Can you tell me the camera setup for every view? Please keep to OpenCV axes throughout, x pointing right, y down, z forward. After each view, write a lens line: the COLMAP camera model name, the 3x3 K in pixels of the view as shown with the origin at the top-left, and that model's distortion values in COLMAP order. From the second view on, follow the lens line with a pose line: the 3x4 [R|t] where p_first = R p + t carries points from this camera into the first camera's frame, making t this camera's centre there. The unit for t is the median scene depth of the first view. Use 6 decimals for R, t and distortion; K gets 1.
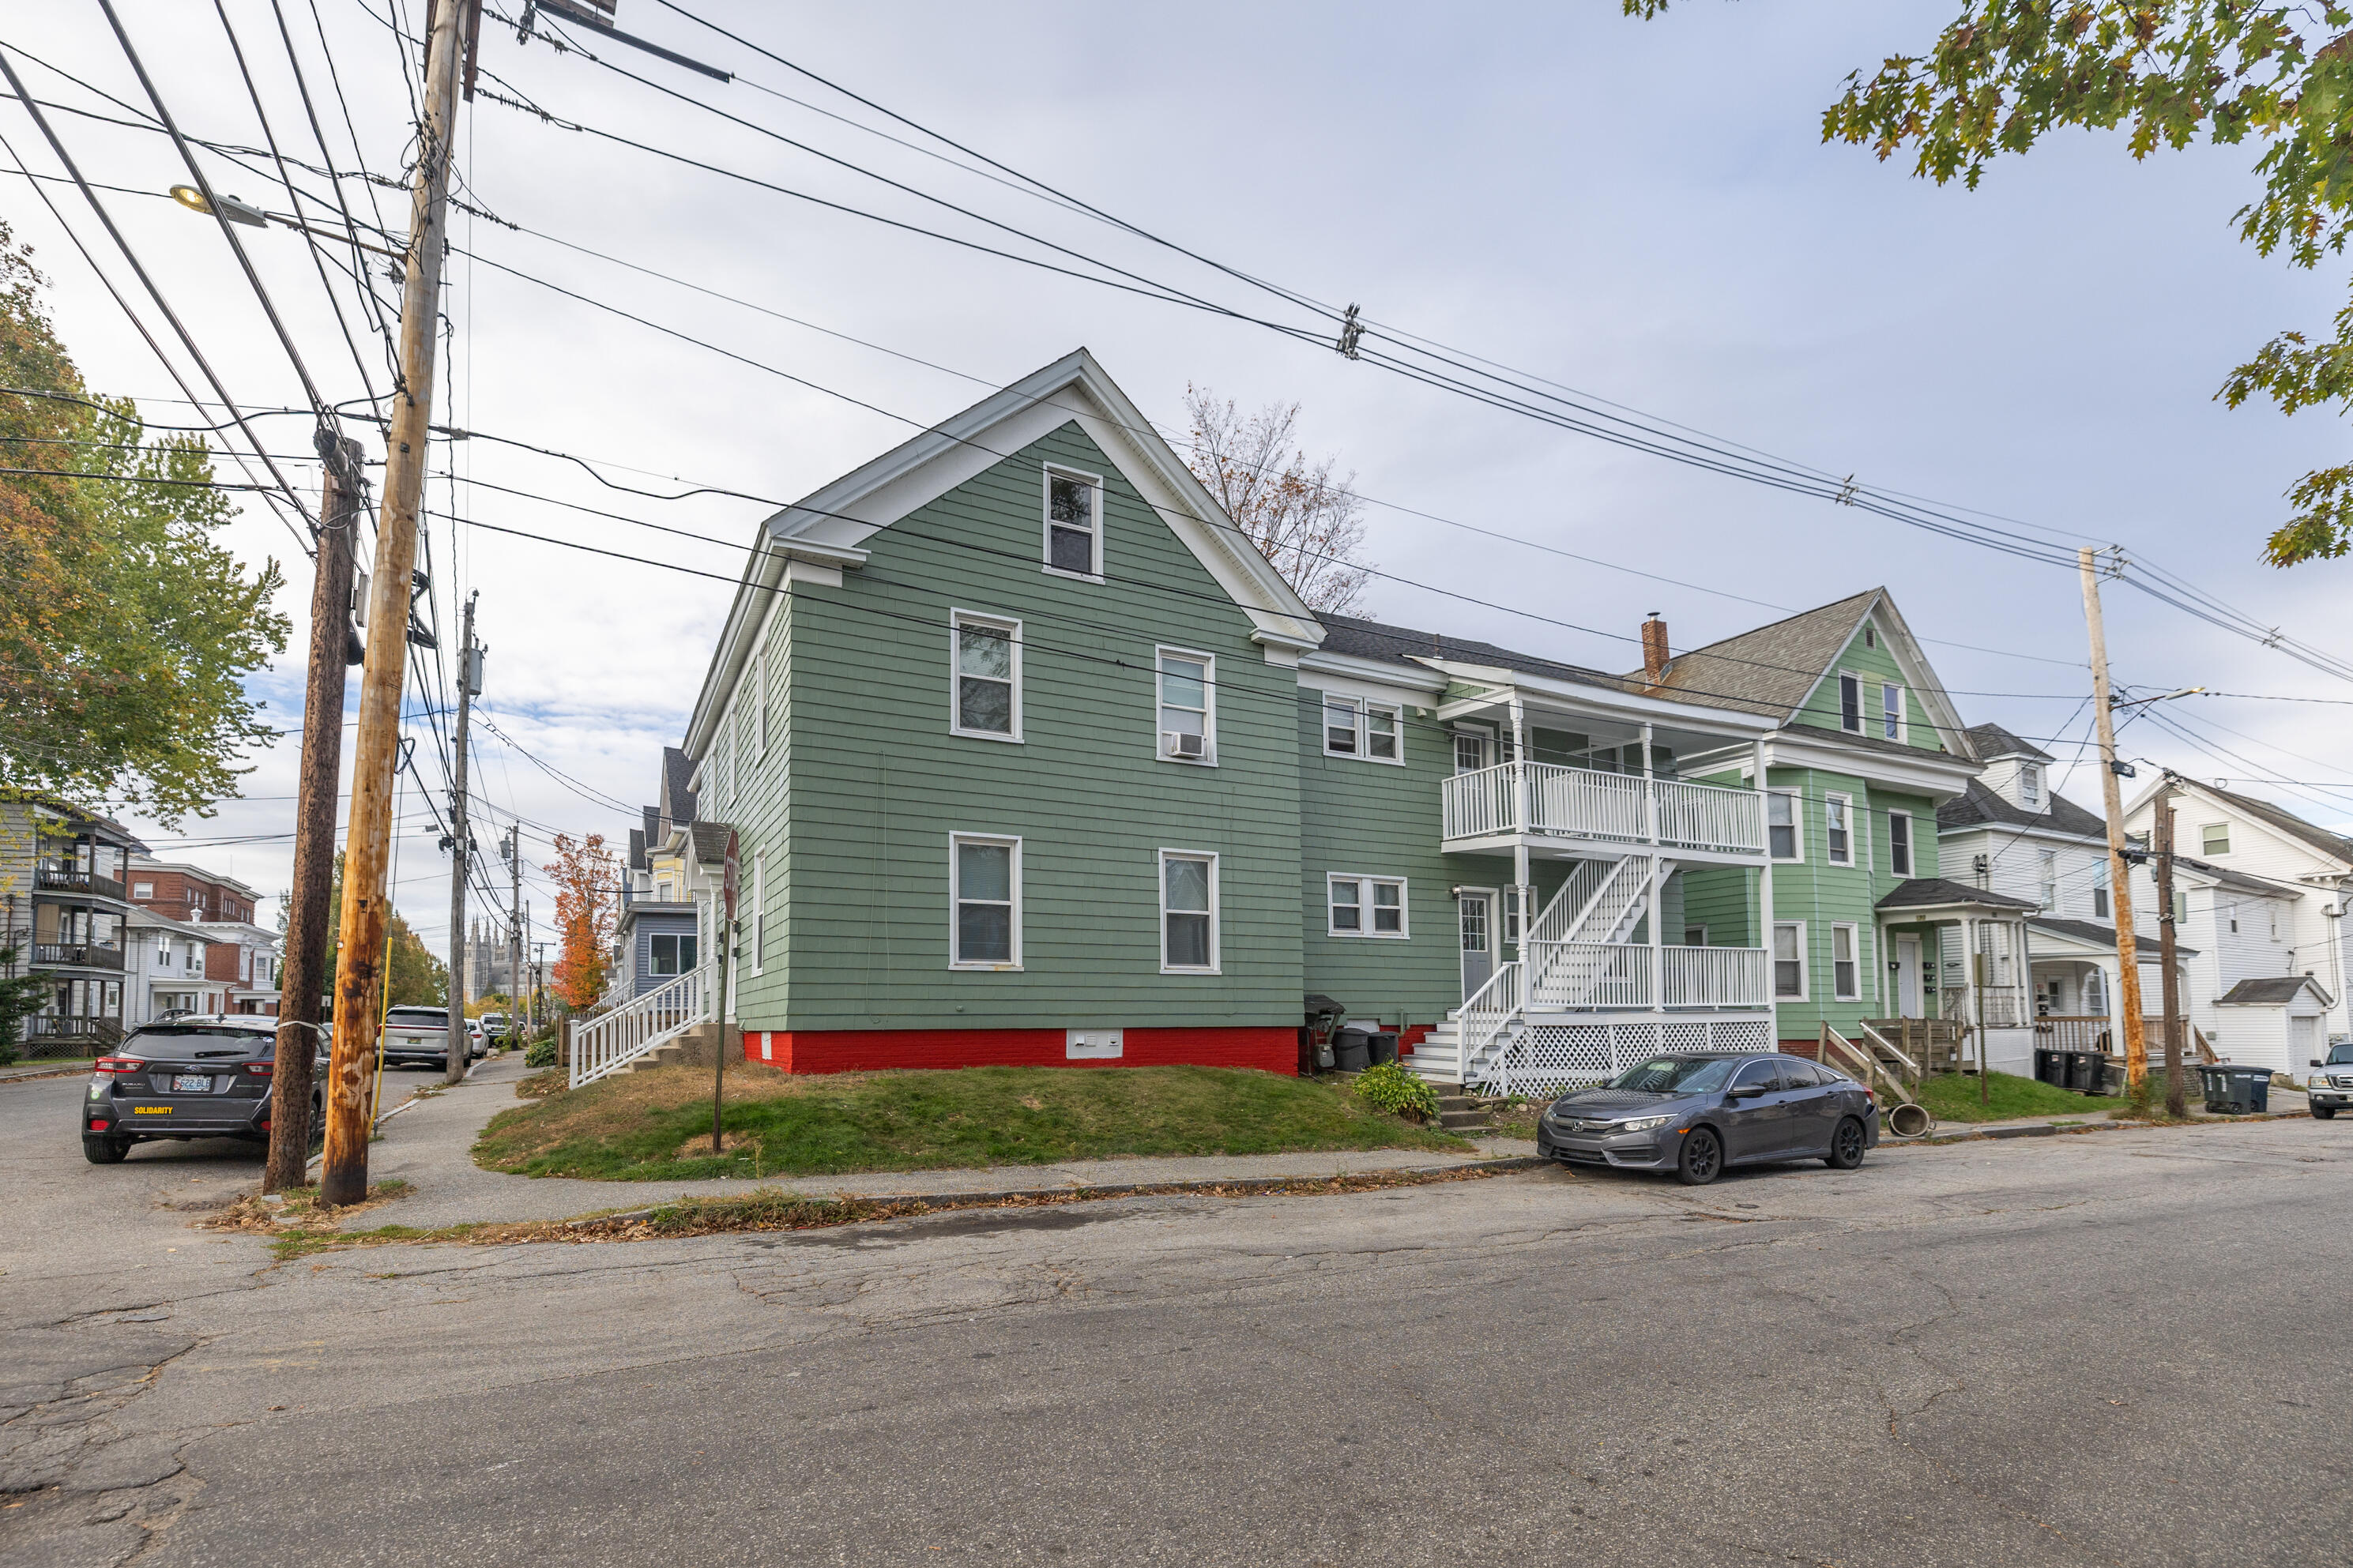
lens RADIAL K [[1021.5, 0, 1171.2], [0, 1021.5, 769.4], [0, 0, 1]] dist [0.003054, 0.000088]
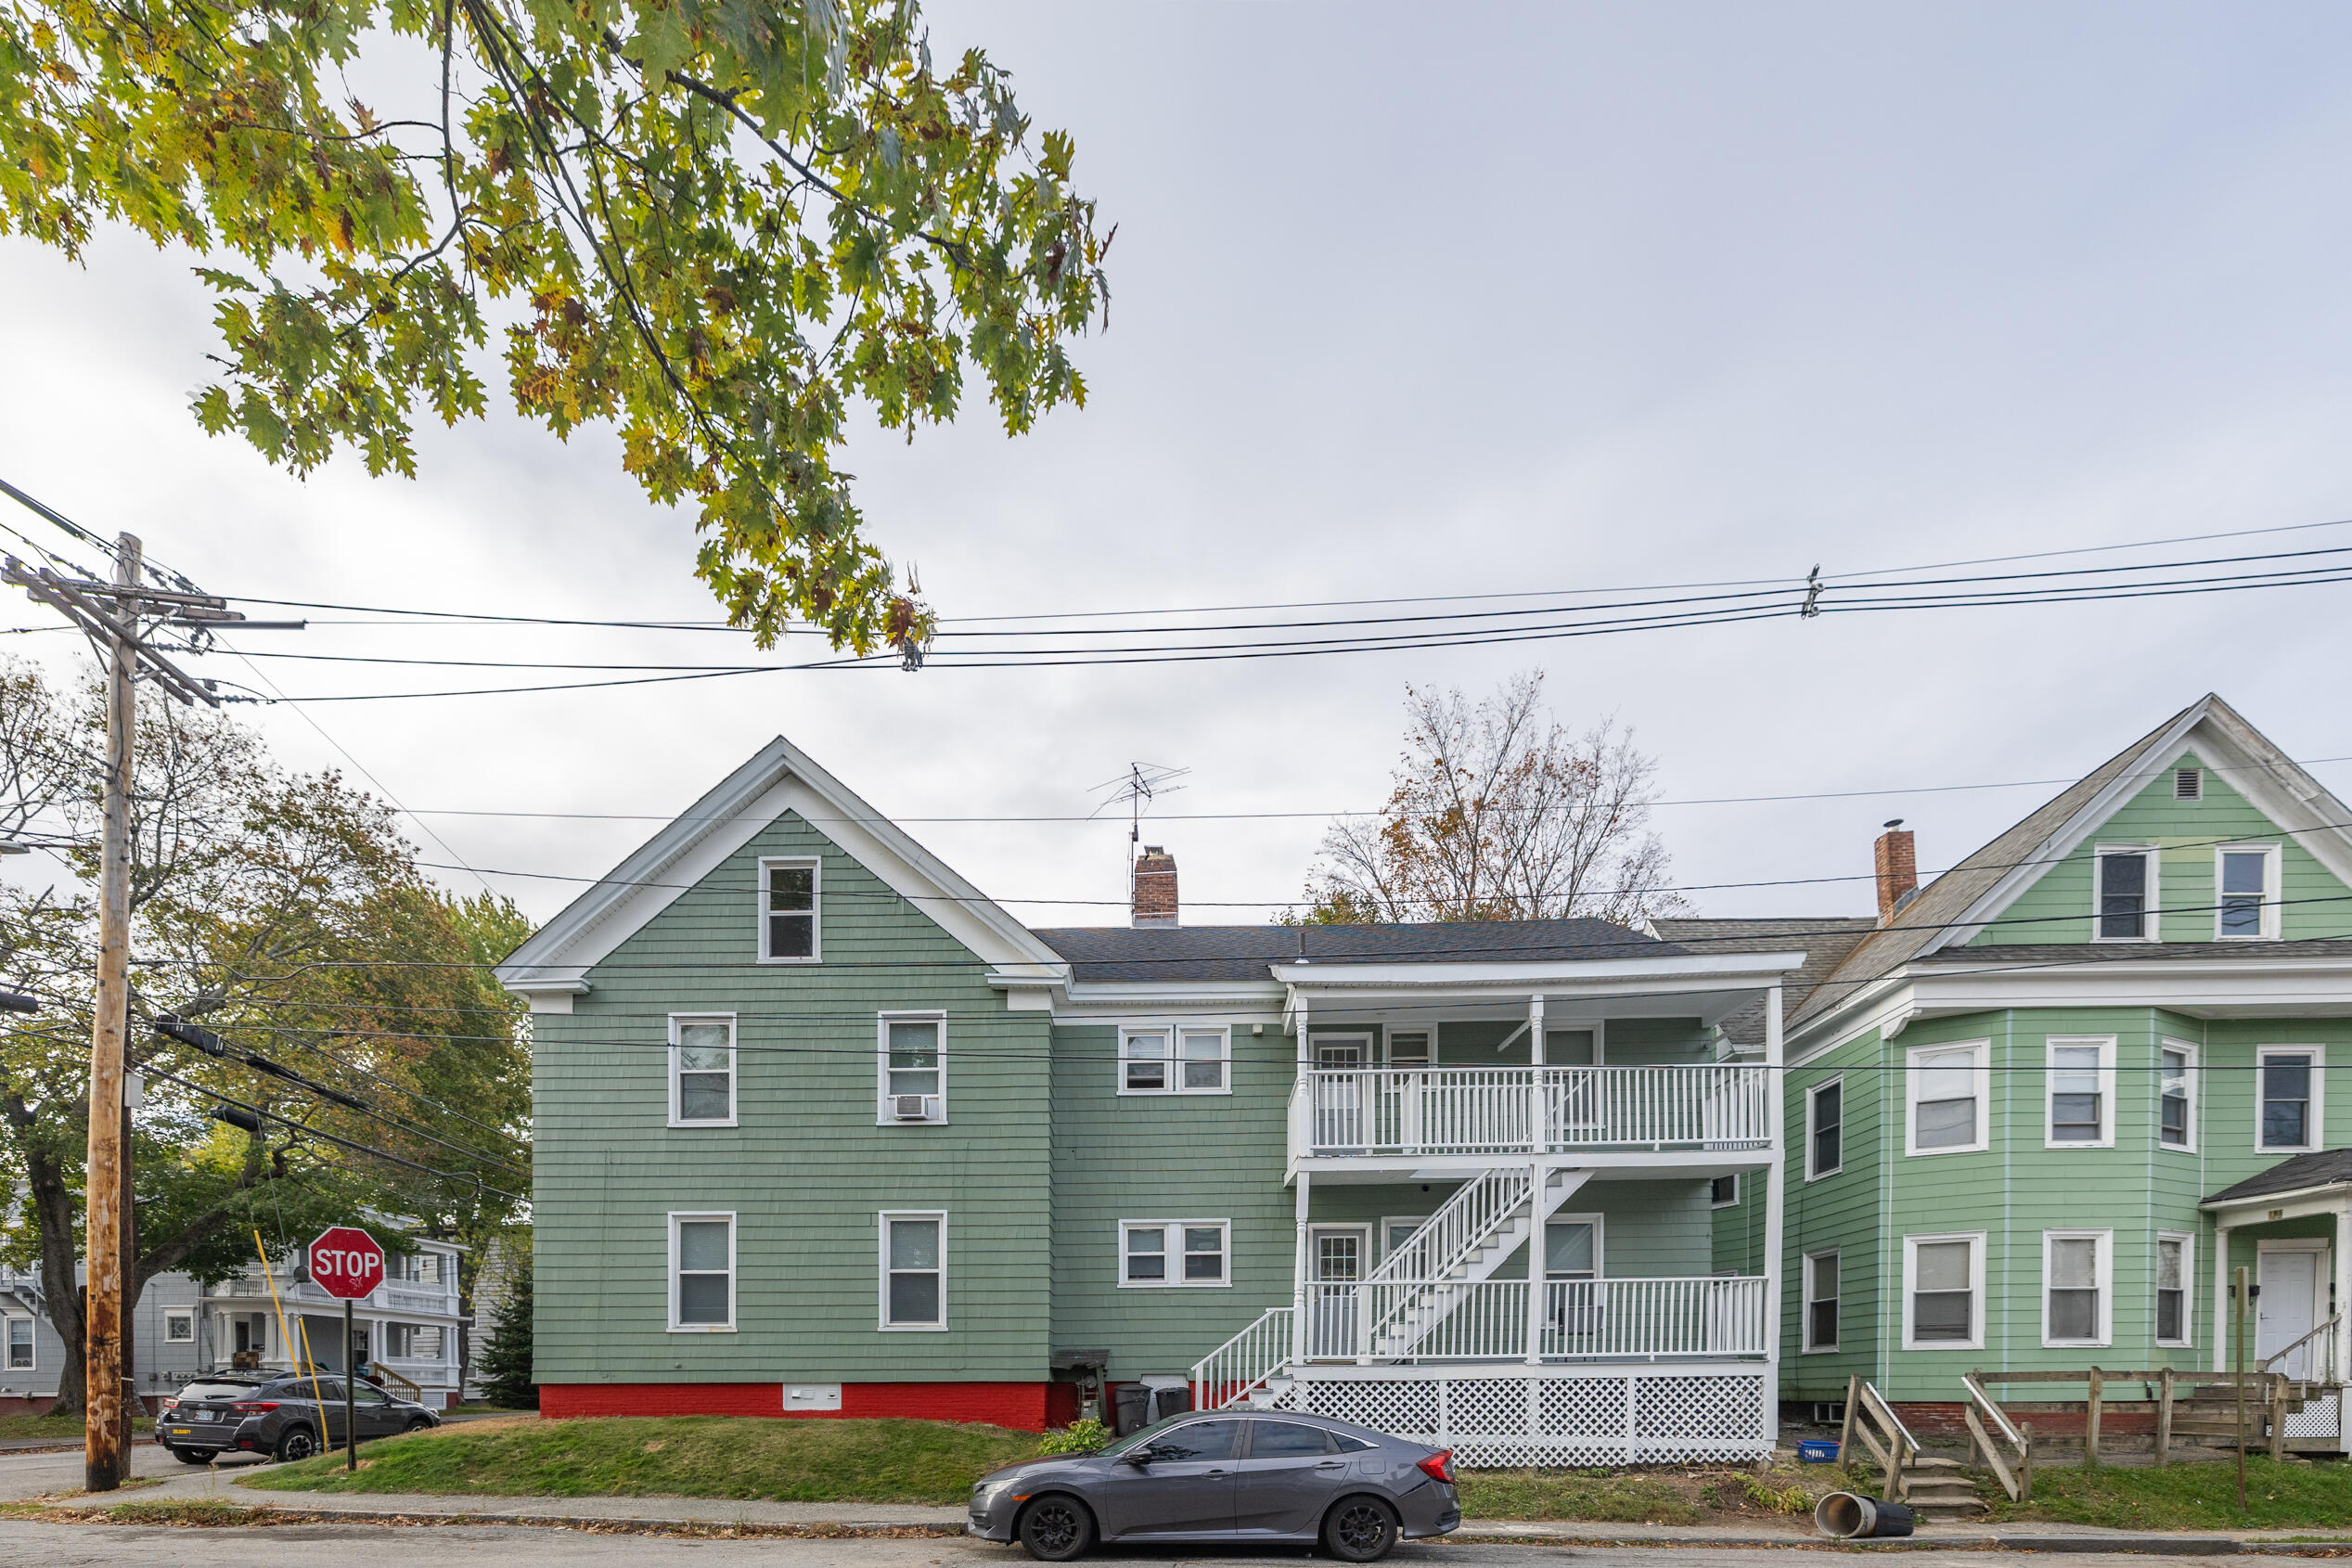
lens RADIAL K [[1013.0, 0, 1174.7], [0, 1013.0, 1216.7], [0, 0, 1]] dist [0.002528, 0.000003]
pose [[0.882153, -0.076709, -0.464674, 0.687928], [0.112787, 0.992345, 0.050301, 0.061953], [0.457259, -0.096782, 0.884052, 0.221635]]
